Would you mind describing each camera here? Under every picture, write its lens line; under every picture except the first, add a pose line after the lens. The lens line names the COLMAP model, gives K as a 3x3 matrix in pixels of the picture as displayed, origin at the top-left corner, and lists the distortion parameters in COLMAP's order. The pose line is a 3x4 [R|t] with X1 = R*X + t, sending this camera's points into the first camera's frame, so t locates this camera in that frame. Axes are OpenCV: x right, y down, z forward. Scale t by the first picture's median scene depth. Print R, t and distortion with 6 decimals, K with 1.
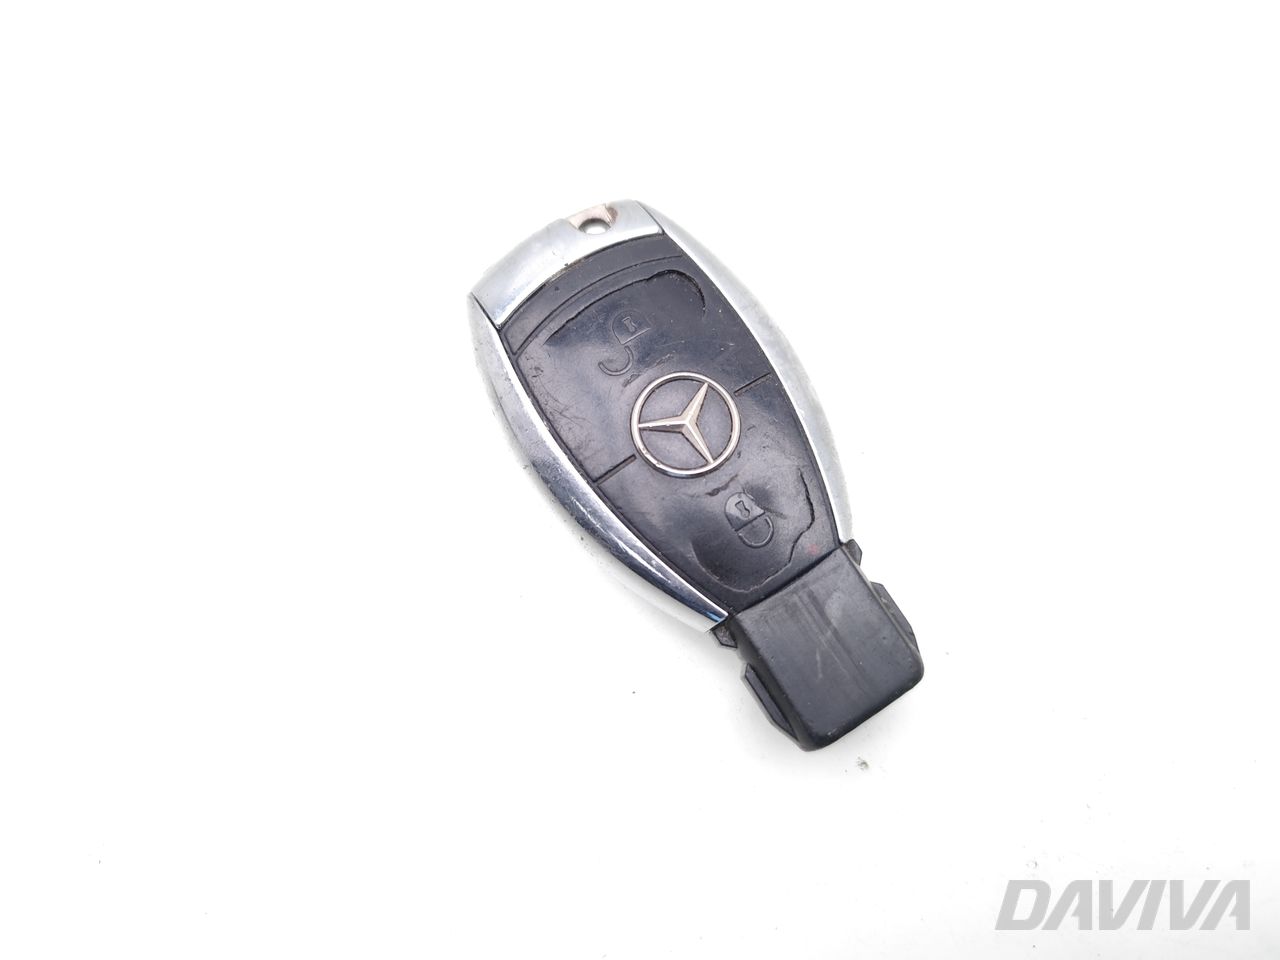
lens RADIAL K [[934.7, 0, 636.6], [0, 934.7, 485.3], [0, 0, 1]] dist [-0.001160, -0.001233]
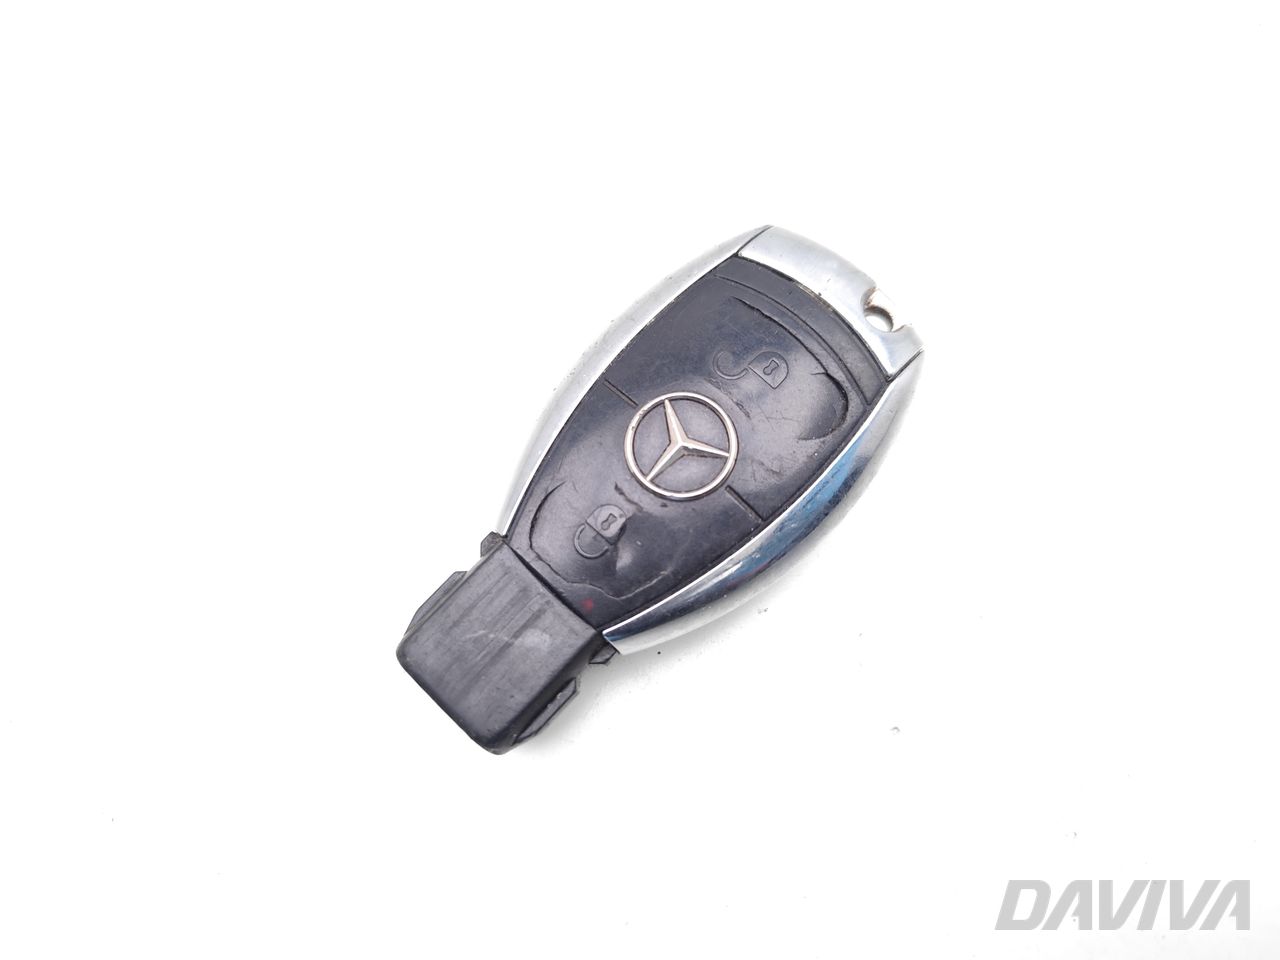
lens RADIAL K [[934.7, 0, 641.2], [0, 934.7, 480.0], [0, 0, 1]] dist [-0.001160, -0.001233]
pose [[0.235337, 0.932323, -0.274574, 0.345044], [-0.935647, 0.293780, 0.195598, -0.207253], [0.263025, 0.210873, 0.941462, 0.086043]]
